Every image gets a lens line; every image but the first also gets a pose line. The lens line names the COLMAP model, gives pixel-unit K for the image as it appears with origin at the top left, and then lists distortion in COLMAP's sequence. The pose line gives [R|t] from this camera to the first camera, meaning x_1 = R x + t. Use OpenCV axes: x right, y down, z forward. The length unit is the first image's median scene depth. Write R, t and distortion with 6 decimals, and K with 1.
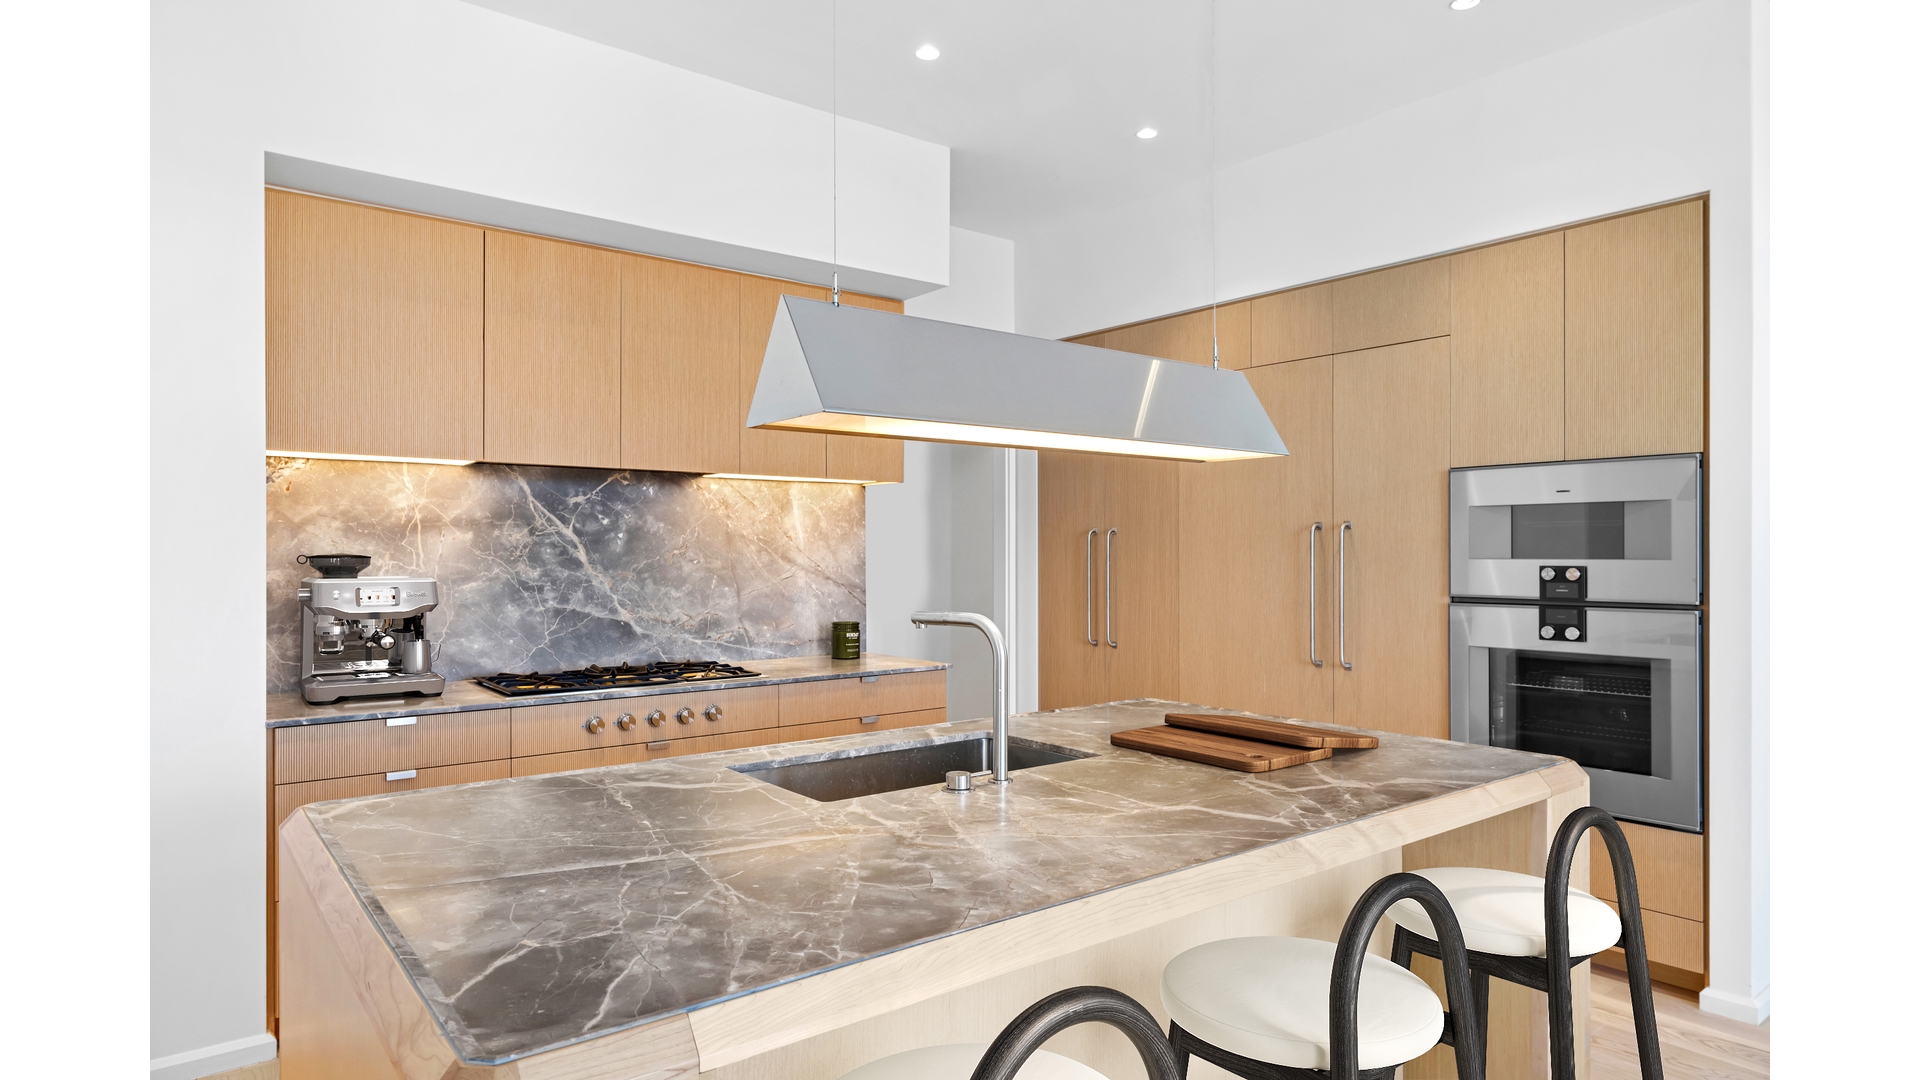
lens RADIAL K [[1047.4, 0, 966.7], [0, 1047.4, 553.8], [0, 0, 1]] dist [0.001504, 0.000131]
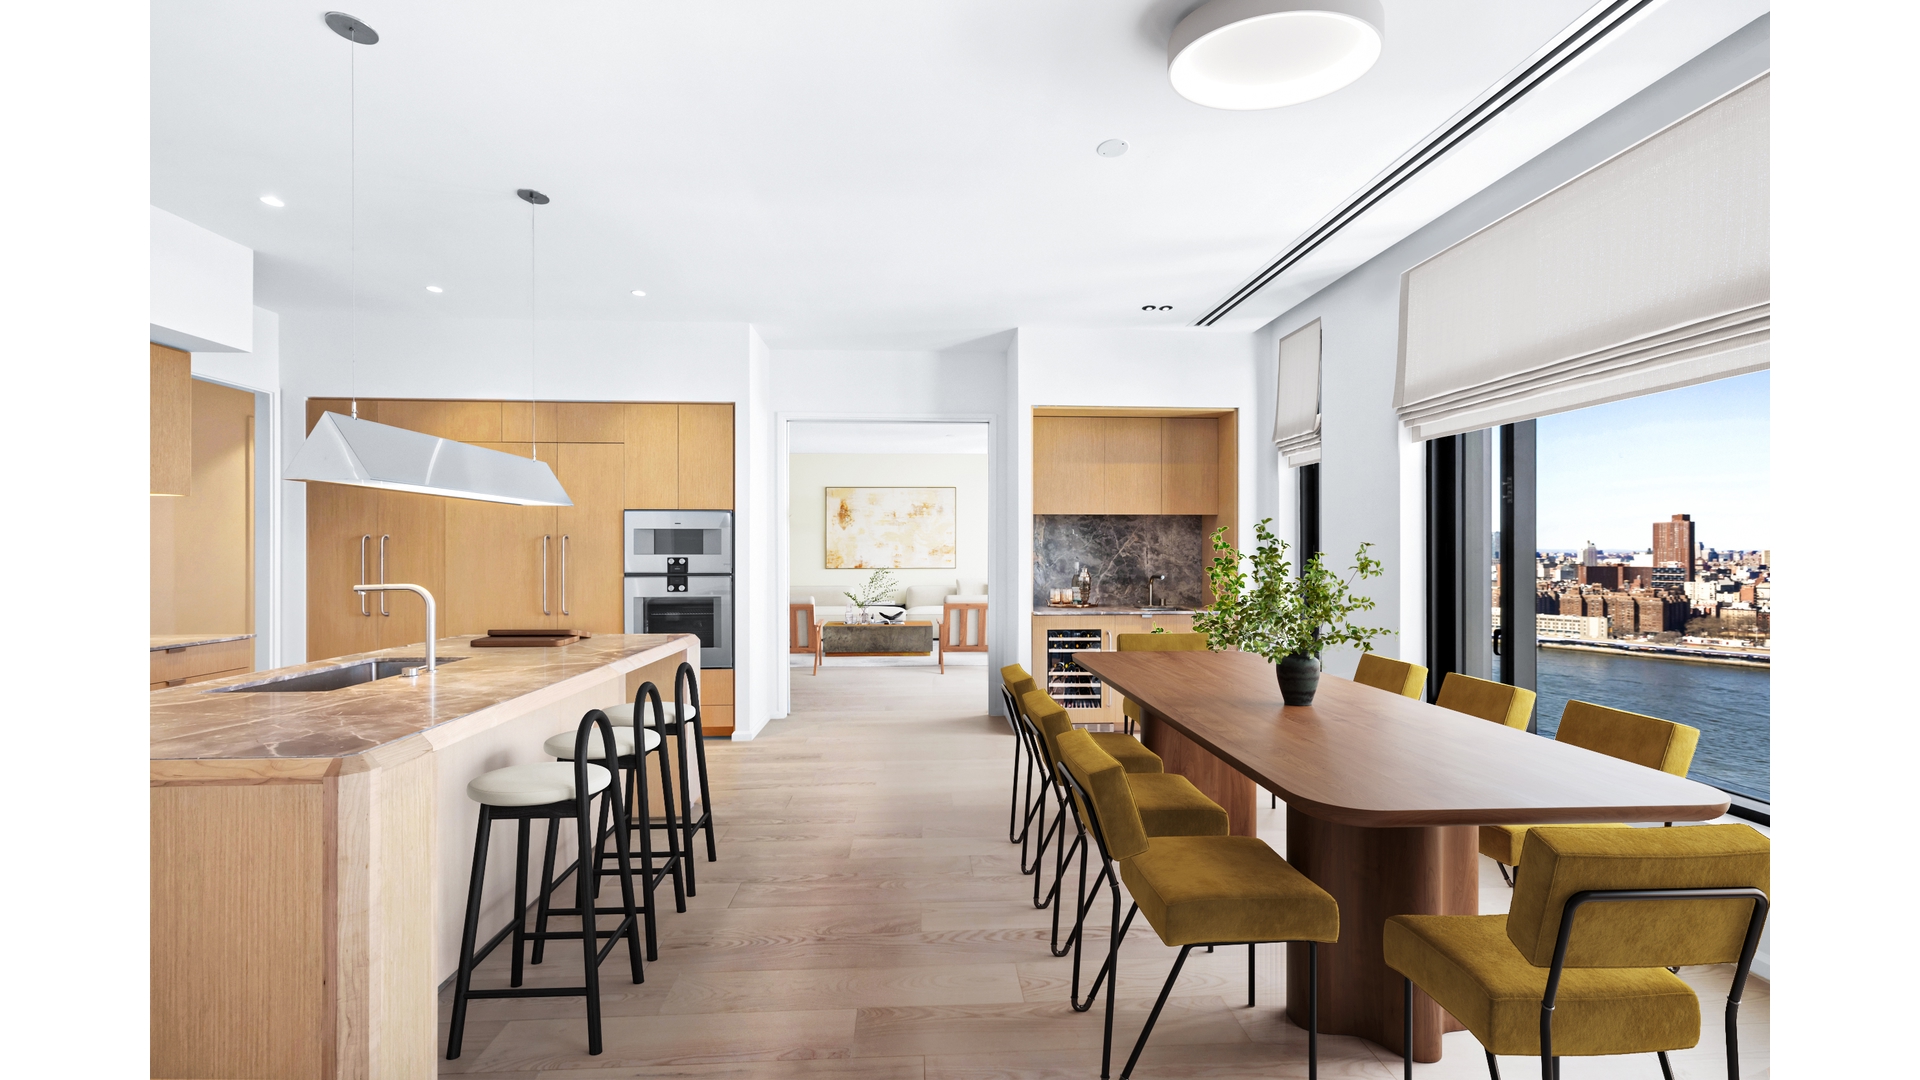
lens RADIAL K [[759.7, 0, 966.0], [0, 759.7, 550.7], [0, 0, 1]] dist [0.000850, -0.000002]
pose [[0.590180, 0.001504, 0.807270, -0.355802], [0.000597, 0.999997, -0.002299, 0.001291], [-0.807272, 0.001839, 0.590177, -0.420930]]
